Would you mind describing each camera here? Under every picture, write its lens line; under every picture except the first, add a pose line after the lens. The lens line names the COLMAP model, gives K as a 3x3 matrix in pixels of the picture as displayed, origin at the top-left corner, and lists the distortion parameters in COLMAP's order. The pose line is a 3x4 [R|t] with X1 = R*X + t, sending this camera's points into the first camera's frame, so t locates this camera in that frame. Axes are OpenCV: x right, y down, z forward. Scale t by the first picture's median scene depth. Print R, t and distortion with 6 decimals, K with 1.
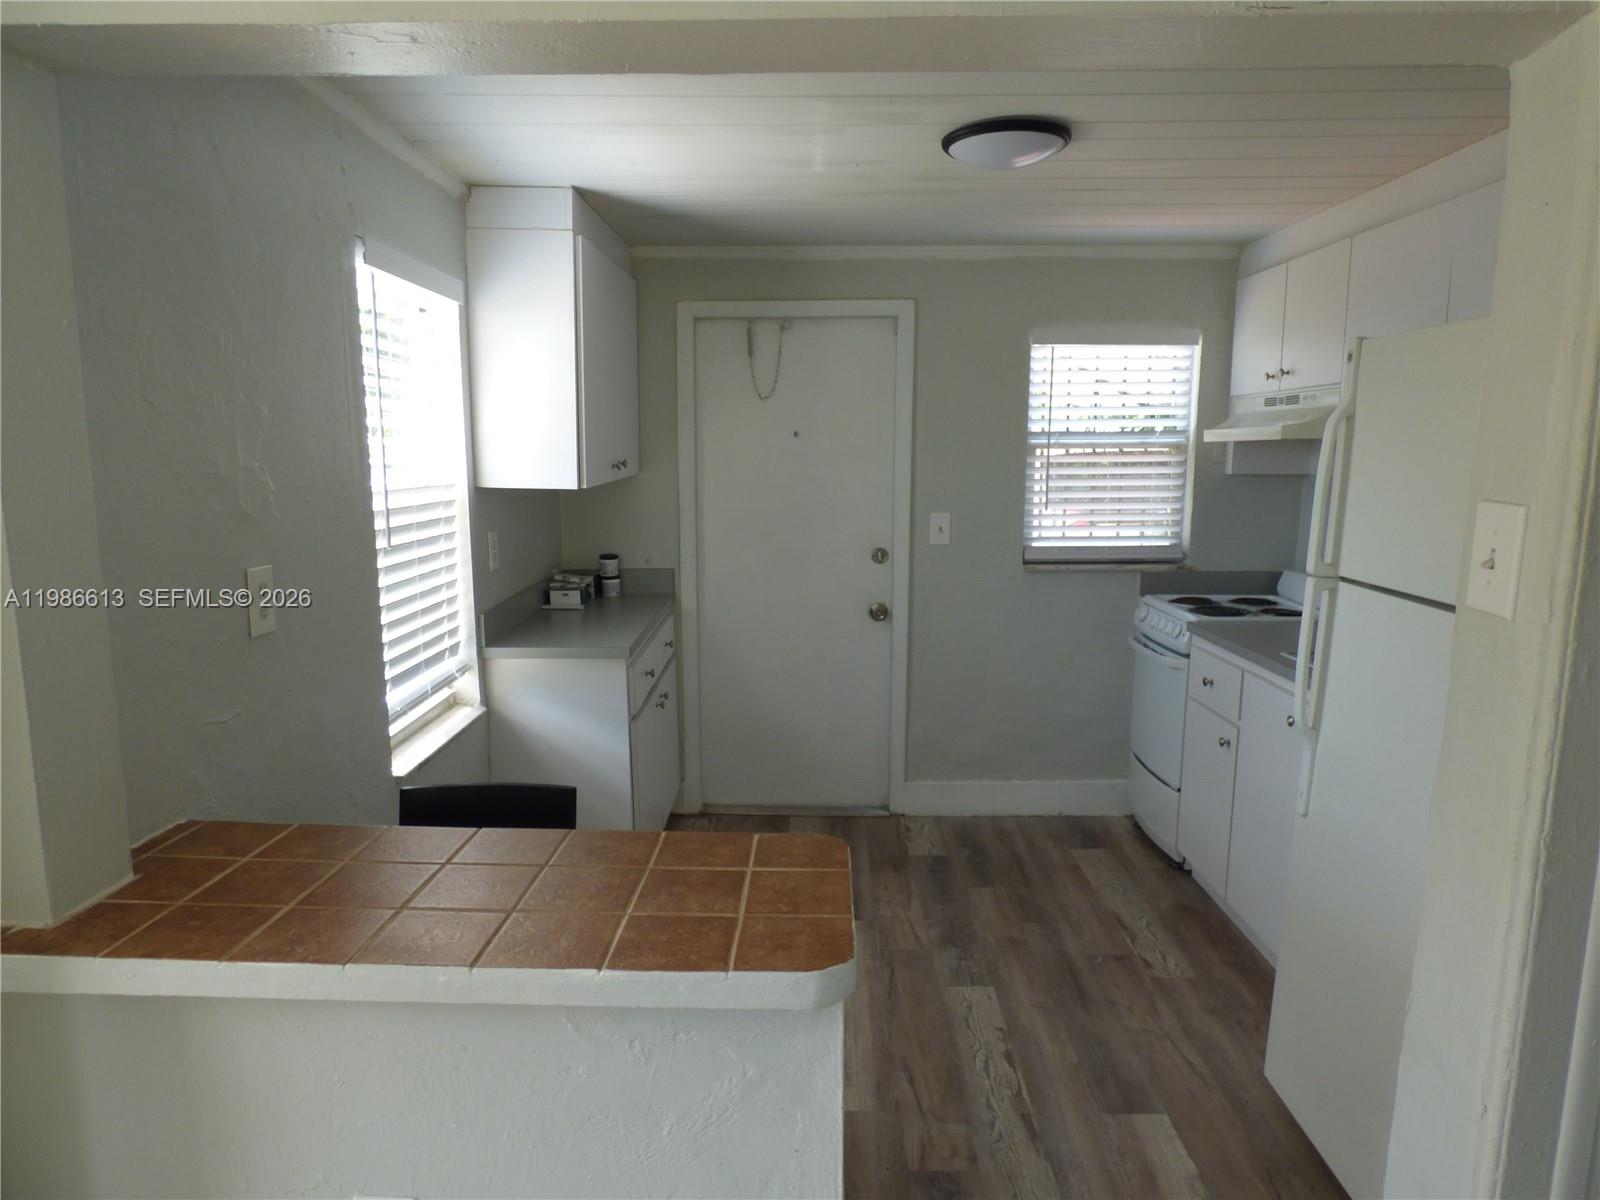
lens RADIAL K [[960.7, 0, 802.4], [0, 960.7, 601.0], [0, 0, 1]] dist [-0.006858, -0.004391]
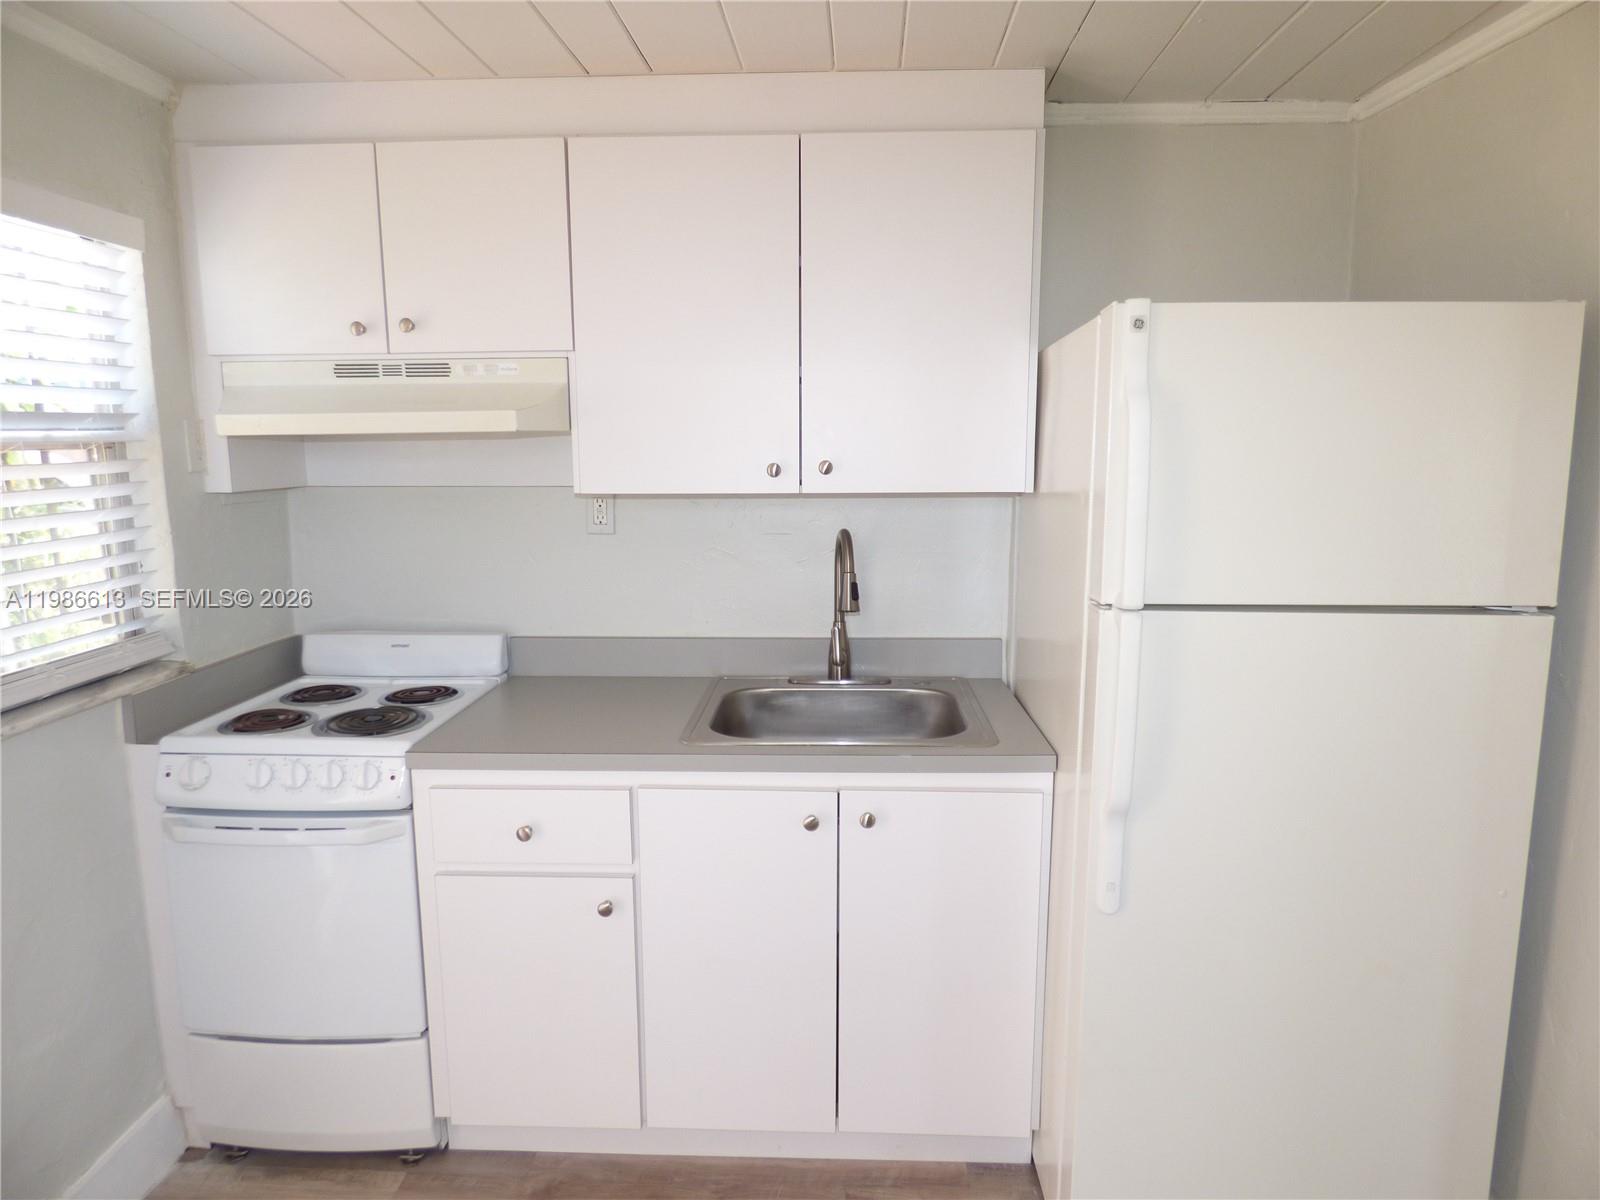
lens RADIAL K [[960.7, 0, 808.4], [0, 960.7, 598.5], [0, 0, 1]] dist [-0.006858, -0.004391]
pose [[0.032186, -0.158735, 0.986797, -0.176307], [0.160119, 0.975375, 0.151675, -0.150194], [-0.986573, 0.153123, 0.056810, 0.941089]]
